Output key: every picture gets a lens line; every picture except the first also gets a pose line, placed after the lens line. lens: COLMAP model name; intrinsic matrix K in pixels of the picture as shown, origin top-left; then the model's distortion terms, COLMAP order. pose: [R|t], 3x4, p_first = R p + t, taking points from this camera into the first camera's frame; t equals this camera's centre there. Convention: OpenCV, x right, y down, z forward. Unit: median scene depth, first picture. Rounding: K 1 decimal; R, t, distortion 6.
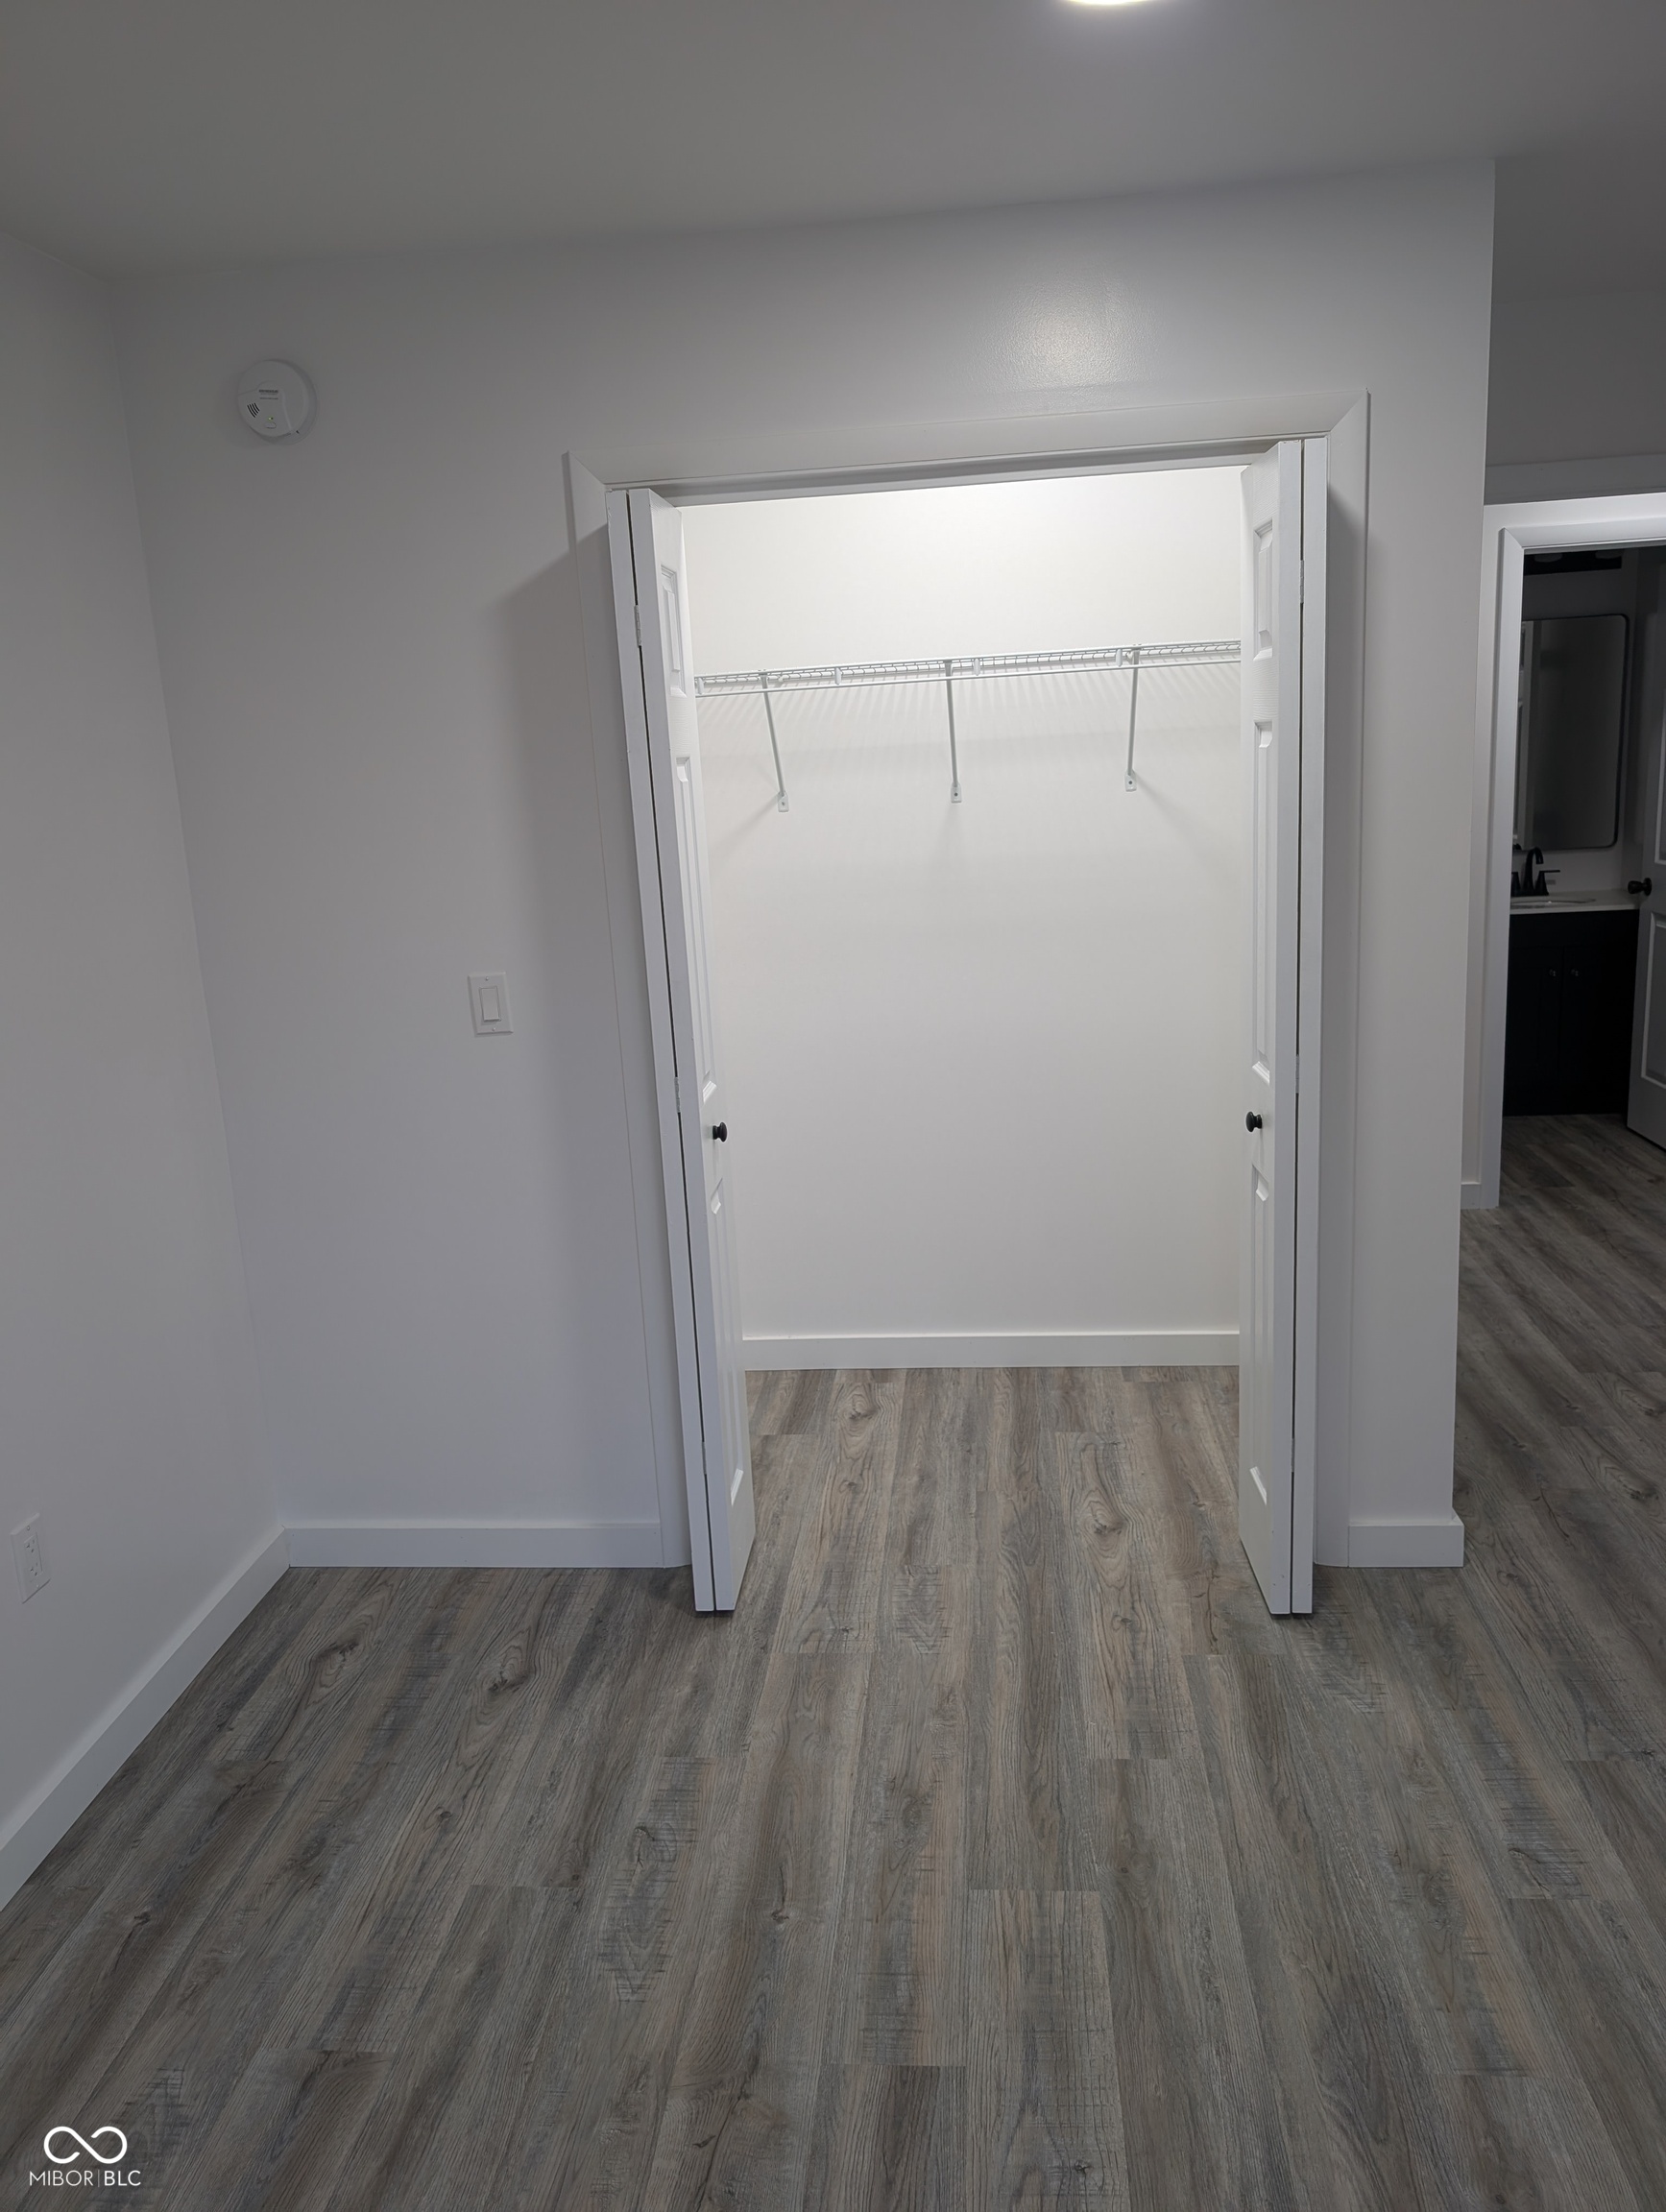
lens RADIAL K [[1602.3, 0, 832.7], [0, 1602.3, 1106.5], [0, 0, 1]] dist [0.007769, 0.002289]
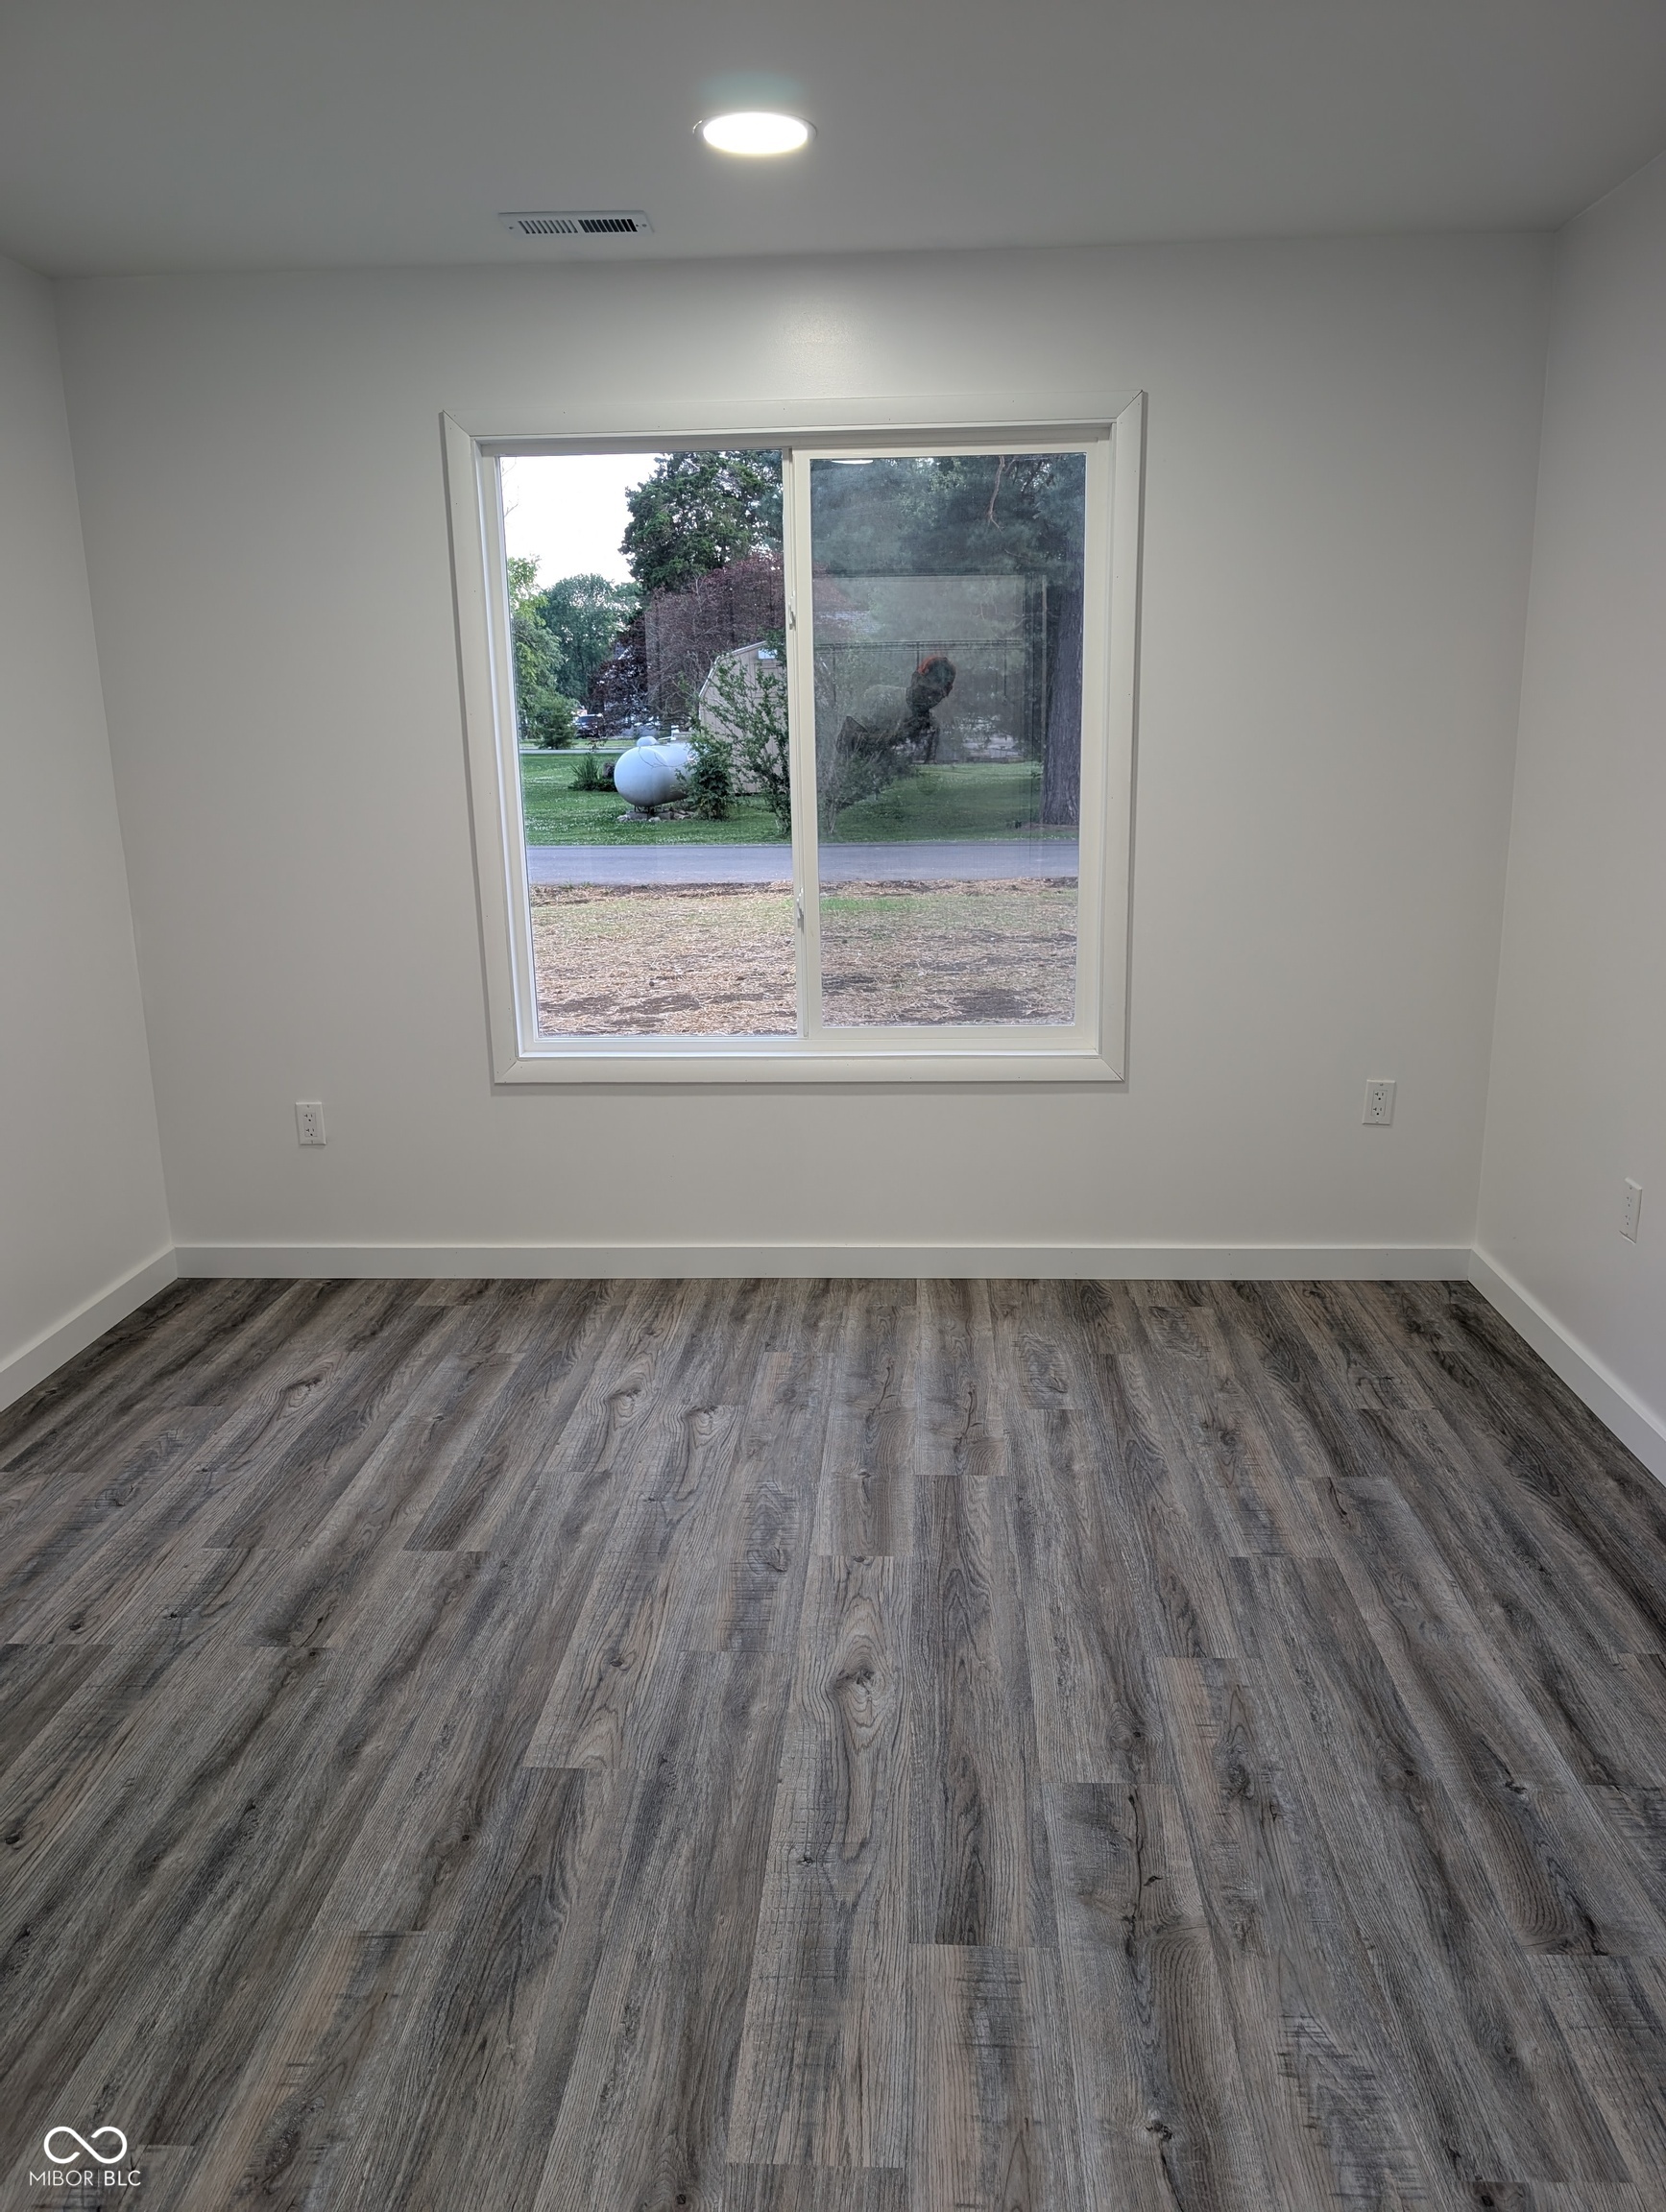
lens RADIAL K [[1602.3, 0, 834.1], [0, 1602.3, 1098.3], [0, 0, 1]] dist [0.007769, 0.002289]
pose [[-0.996754, 0.078132, -0.019425, 0.102944], [0.061288, 0.892814, 0.446236, -0.287060], [0.052208, 0.443597, -0.894704, 1.581381]]
